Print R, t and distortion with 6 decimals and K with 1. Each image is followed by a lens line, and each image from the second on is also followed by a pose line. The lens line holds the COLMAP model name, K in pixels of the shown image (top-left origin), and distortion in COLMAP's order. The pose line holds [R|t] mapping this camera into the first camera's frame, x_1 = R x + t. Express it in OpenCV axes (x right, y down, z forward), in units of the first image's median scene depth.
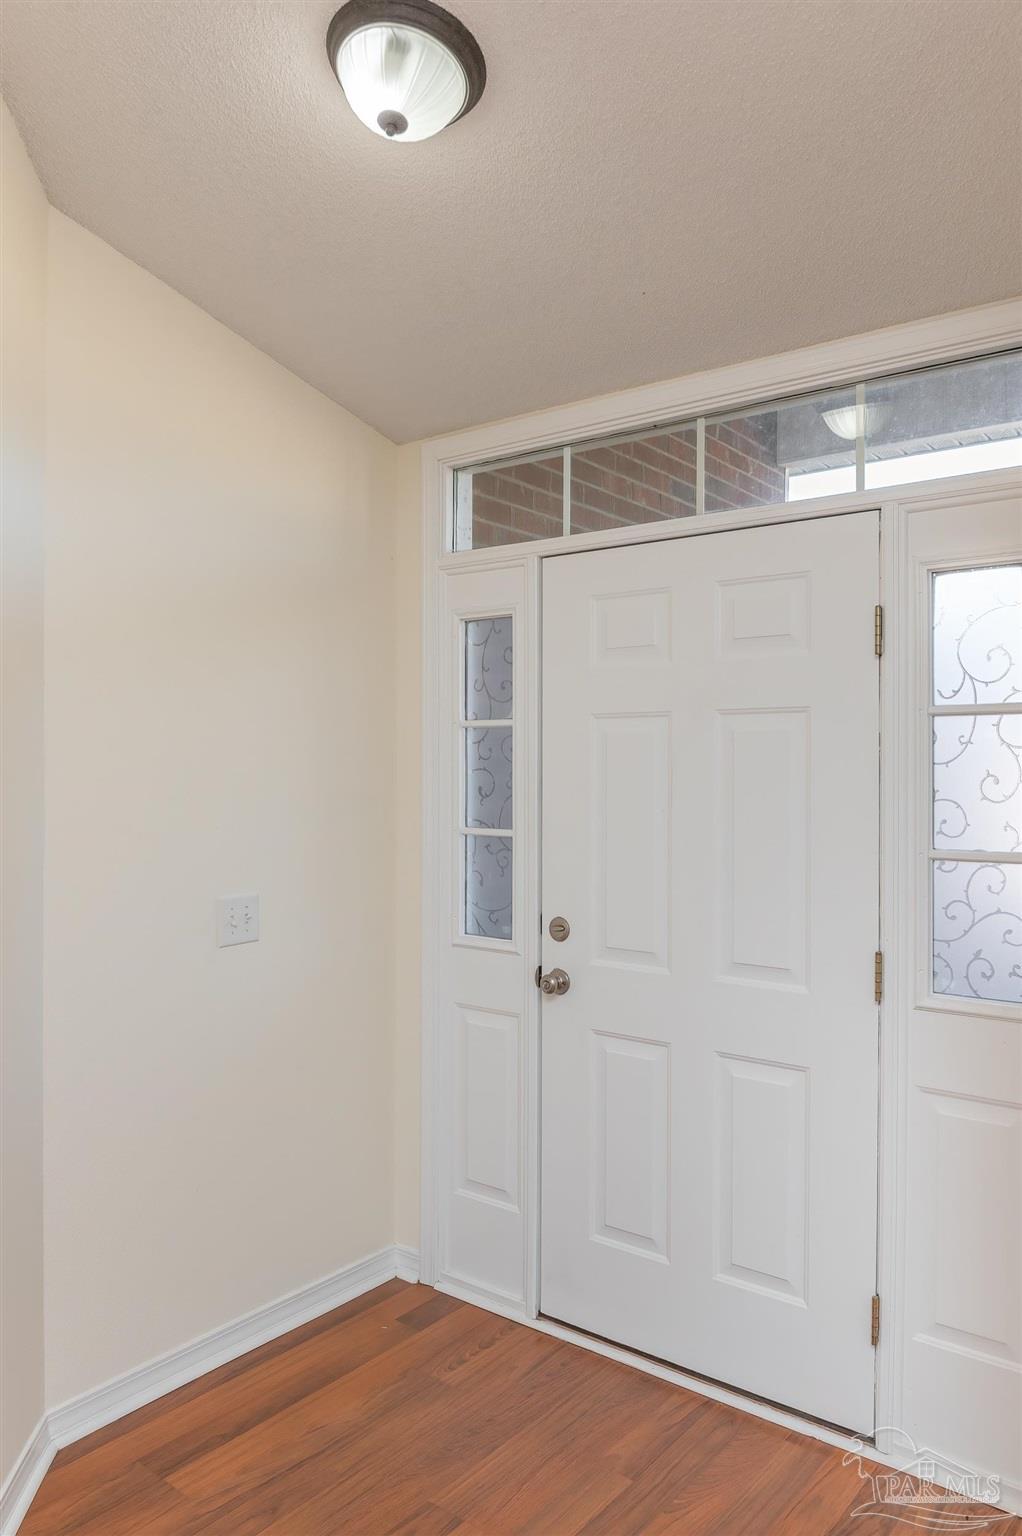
lens RADIAL K [[1027.8, 0, 542.5], [0, 1027.8, 768.8], [0, 0, 1]] dist [-0.021809, 0.000407]
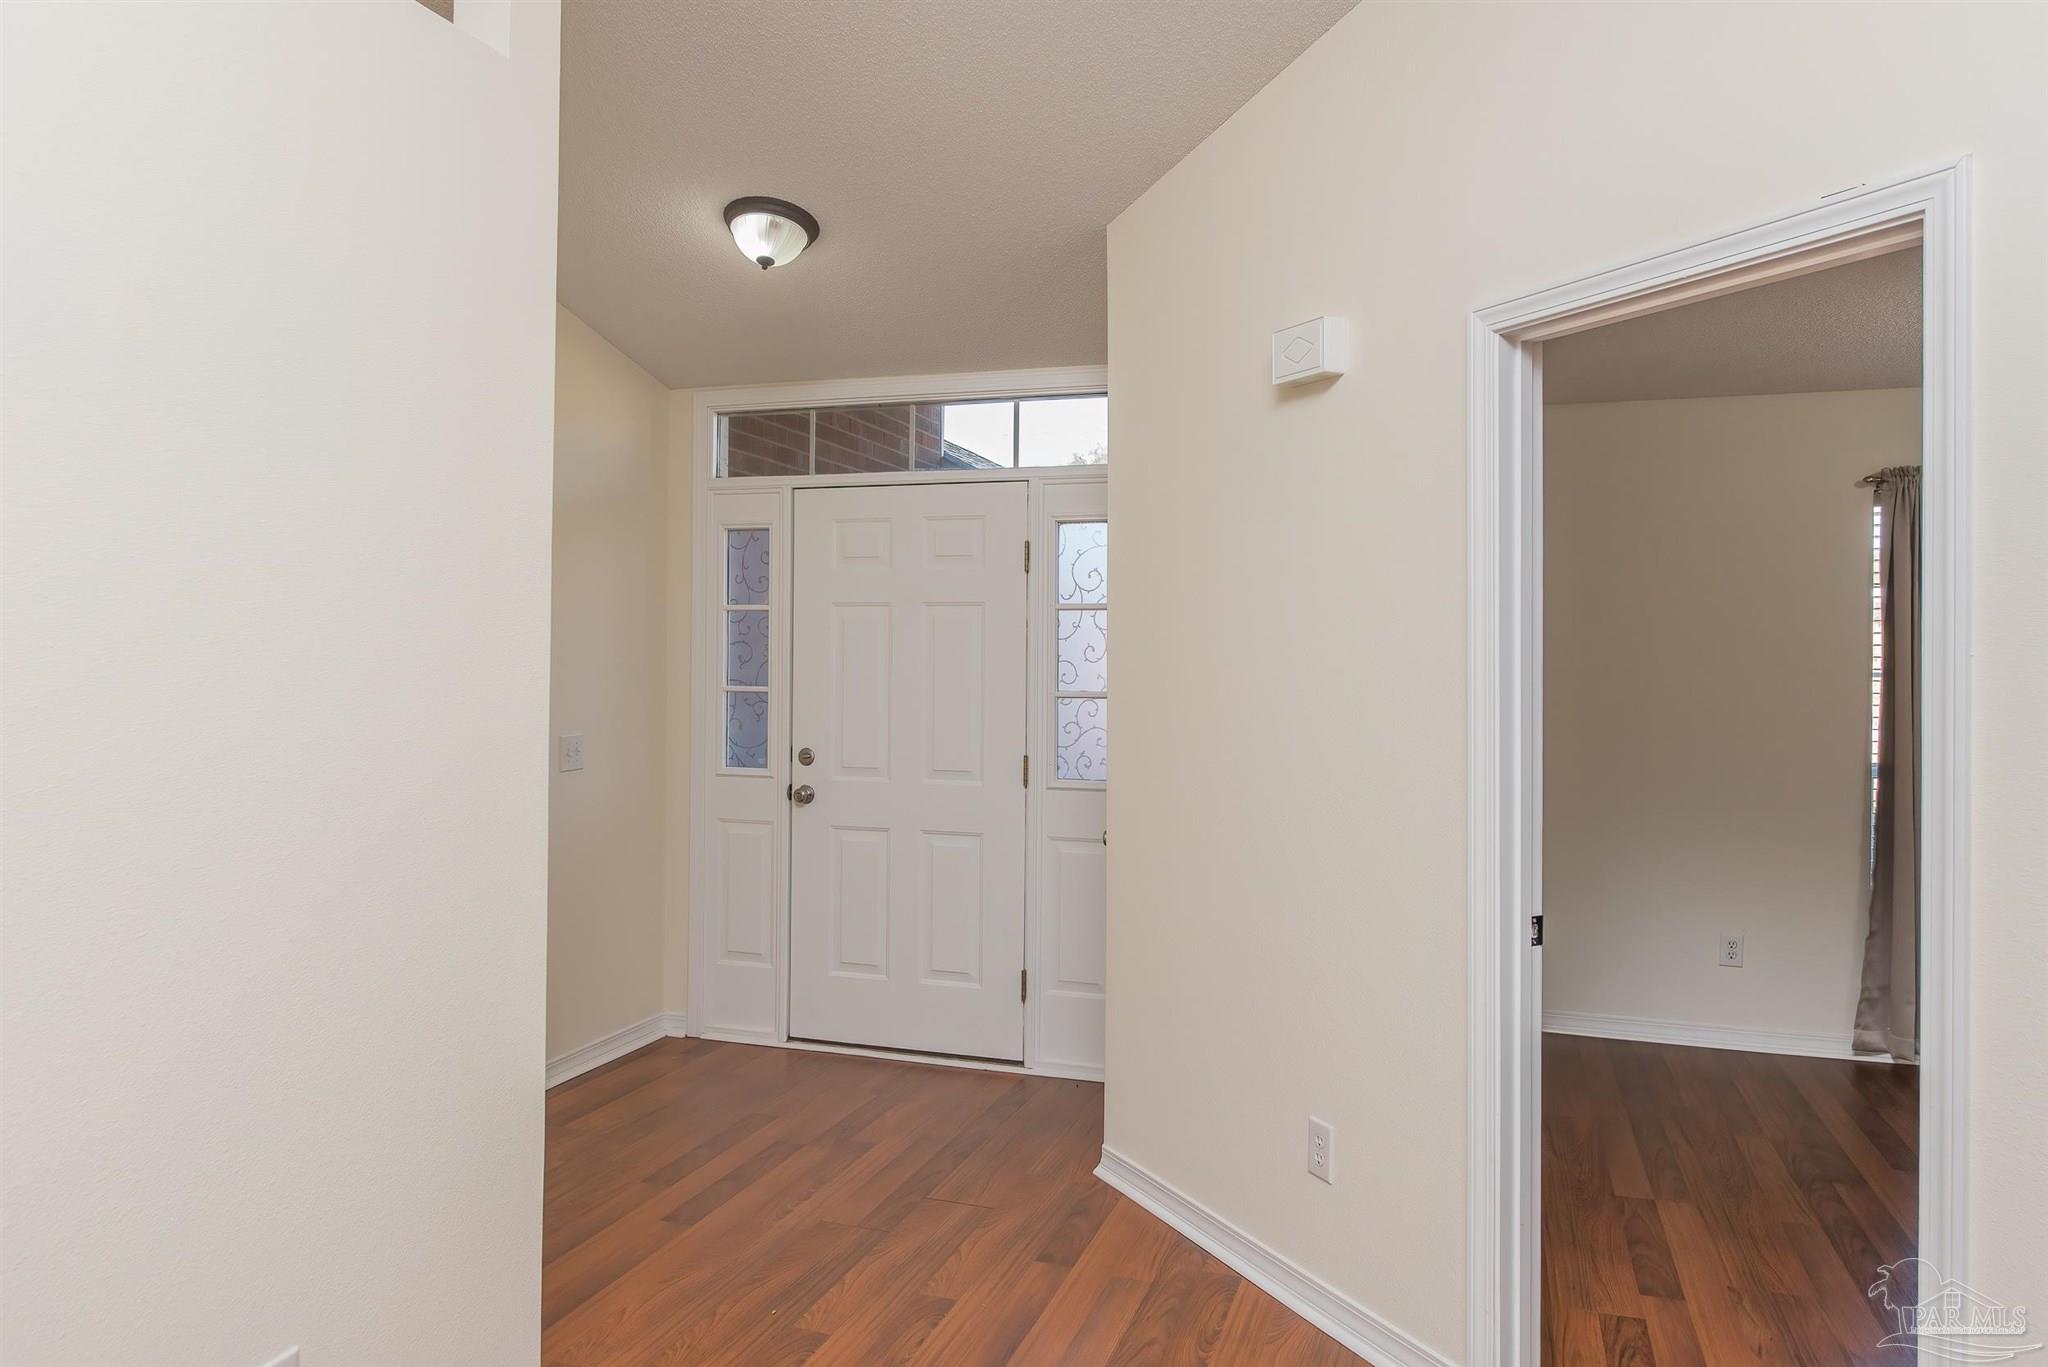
lens RADIAL K [[1370.4, 0, 1021.6], [0, 1370.4, 663.1], [0, 0, 1]] dist [-0.021809, 0.000407]
pose [[0.945039, 0.004069, 0.326932, -0.314731], [-0.005890, 0.999972, 0.004581, 0.018892], [-0.326904, -0.006255, 0.945037, -0.848883]]
